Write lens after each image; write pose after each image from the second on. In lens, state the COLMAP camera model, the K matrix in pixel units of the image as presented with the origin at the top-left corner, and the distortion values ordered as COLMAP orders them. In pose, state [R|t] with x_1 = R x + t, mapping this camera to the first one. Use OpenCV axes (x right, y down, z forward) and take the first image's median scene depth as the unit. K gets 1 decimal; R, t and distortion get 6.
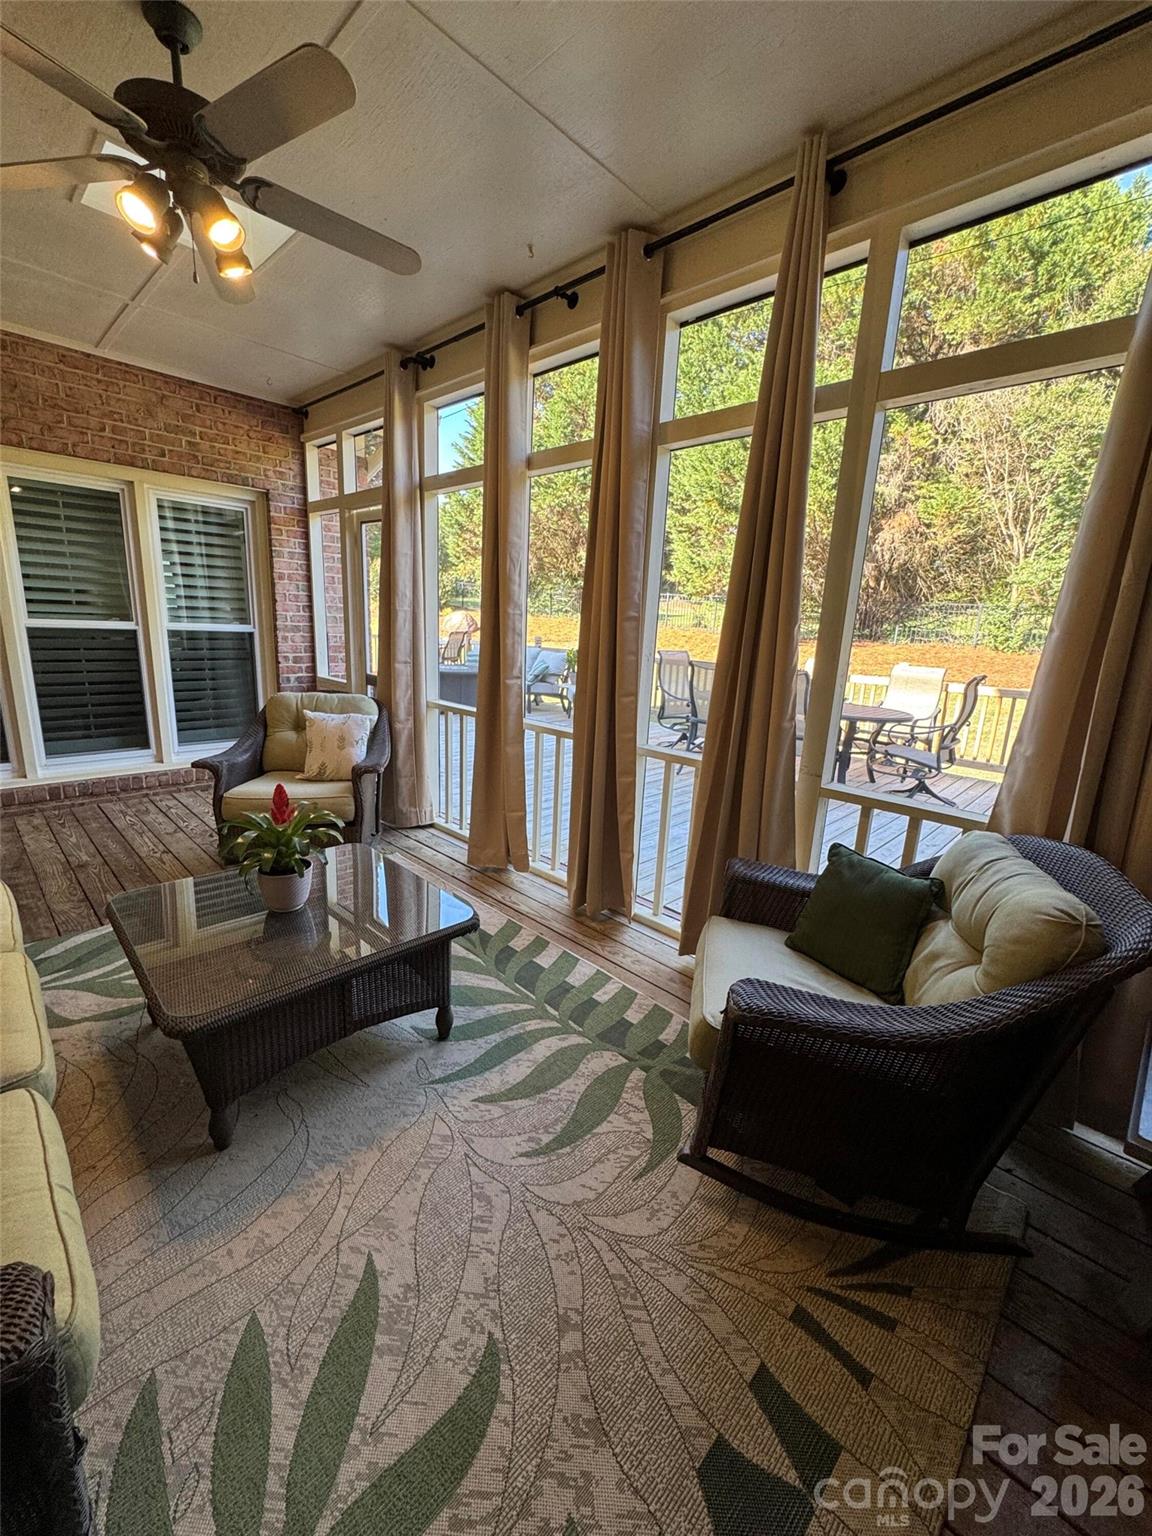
lens RADIAL K [[619.9, 0, 576.0], [0, 619.9, 768.0], [0, 0, 1]] dist [-0.001414, -0.000181]
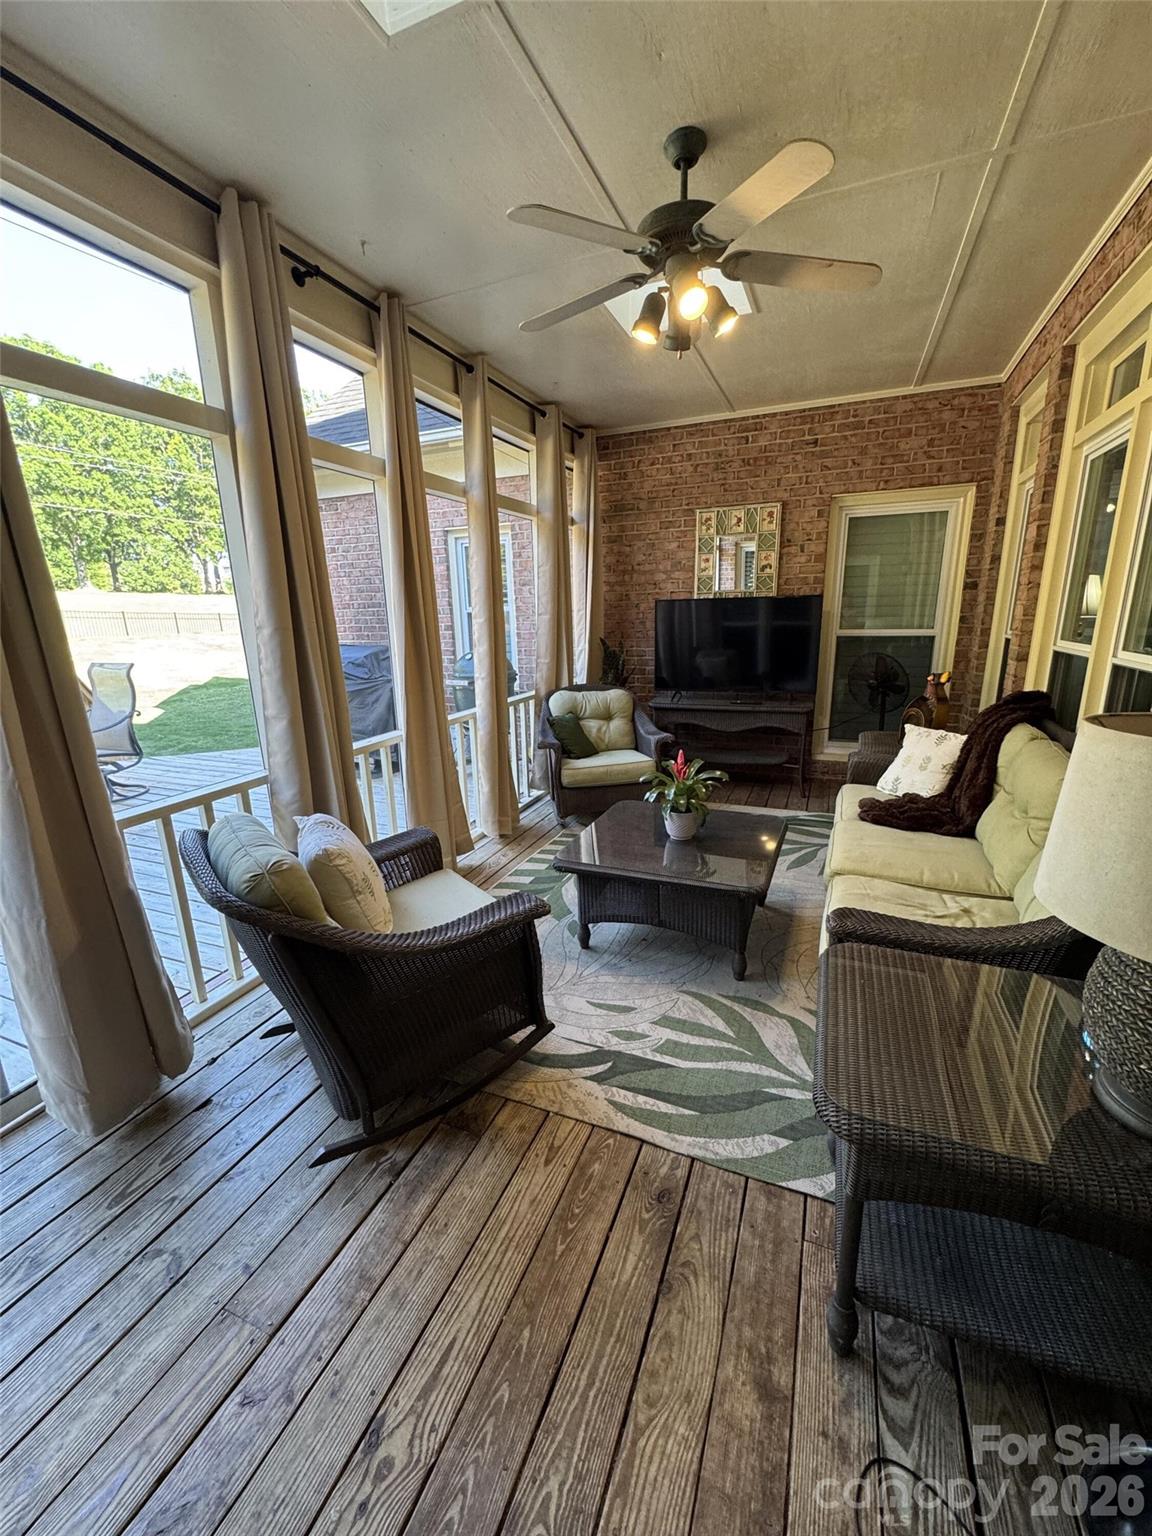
lens RADIAL K [[611.8, 0, 576.0], [0, 611.8, 768.0], [0, 0, 1]] dist [-0.000800, -0.000453]
pose [[-0.372000, -0.267425, 0.888876, -1.332250], [0.219576, 0.905070, 0.364191, -0.406578], [-0.901888, 0.330655, -0.277966, 1.314396]]
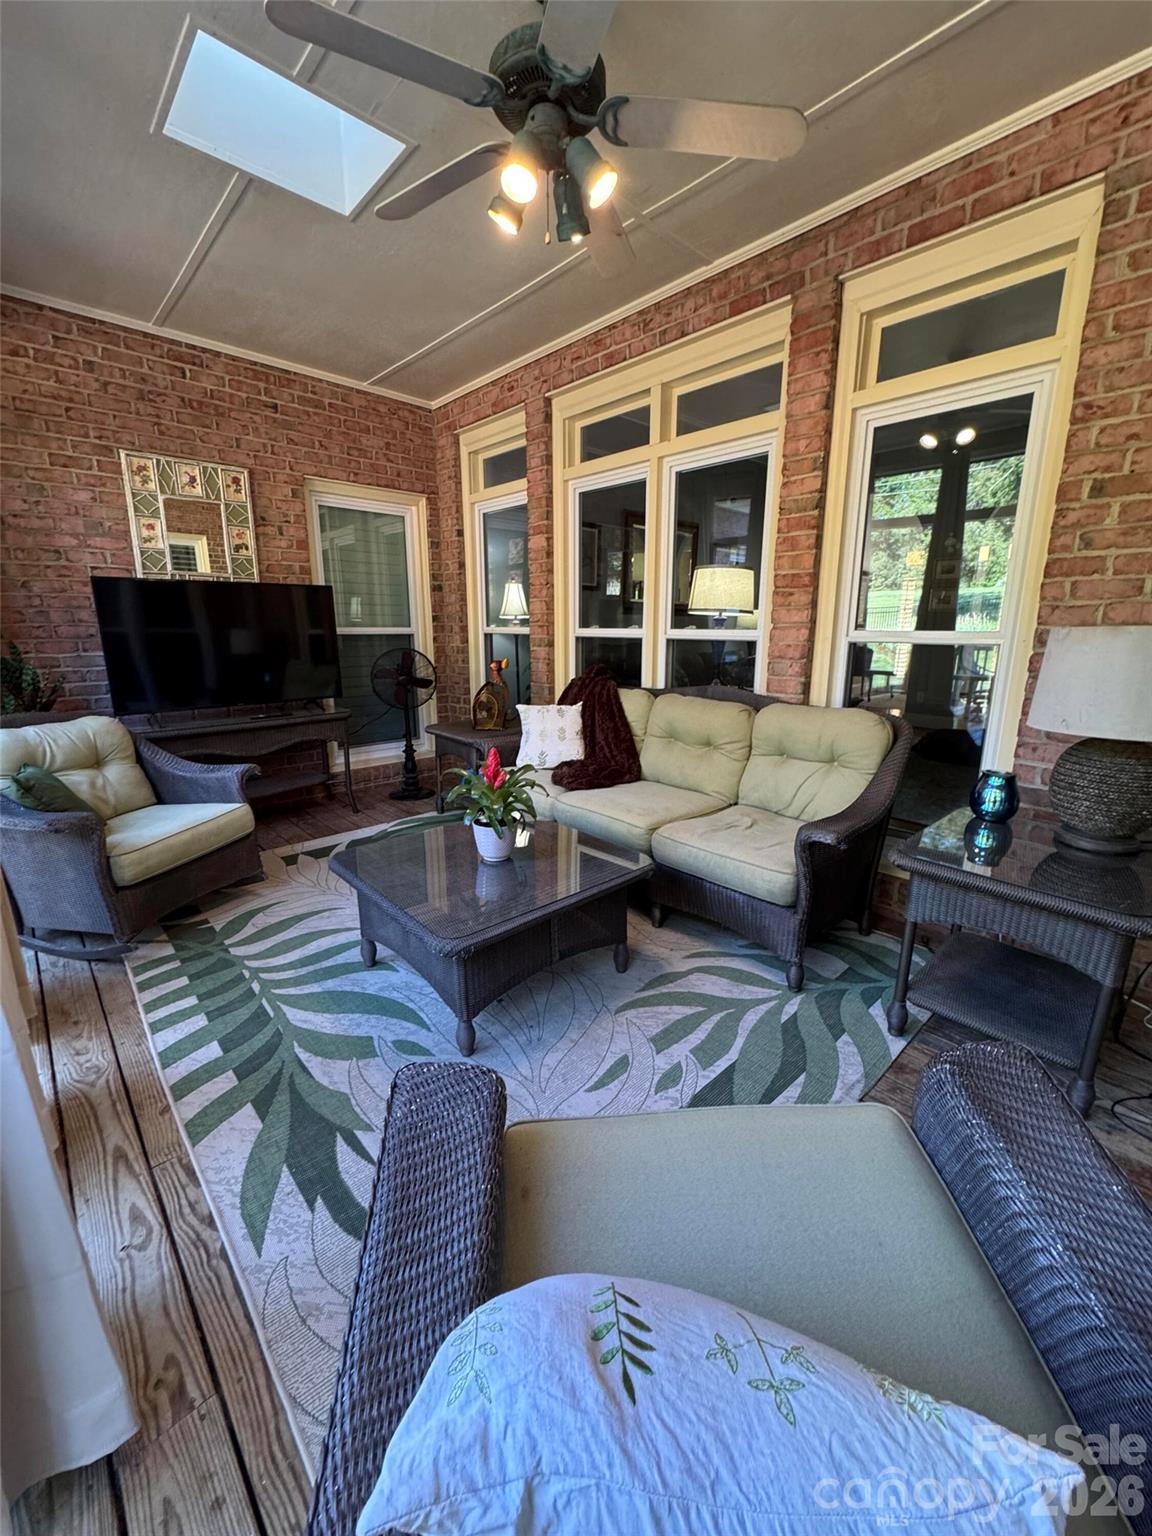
lens RADIAL K [[611.8, 0, 576.0], [0, 611.8, 768.0], [0, 0, 1]] dist [-0.000800, -0.000453]
pose [[-0.998226, -0.052013, 0.028972, -0.537943], [-0.033706, 0.894825, 0.445144, -0.359405], [-0.049078, 0.443377, -0.894990, 1.627465]]
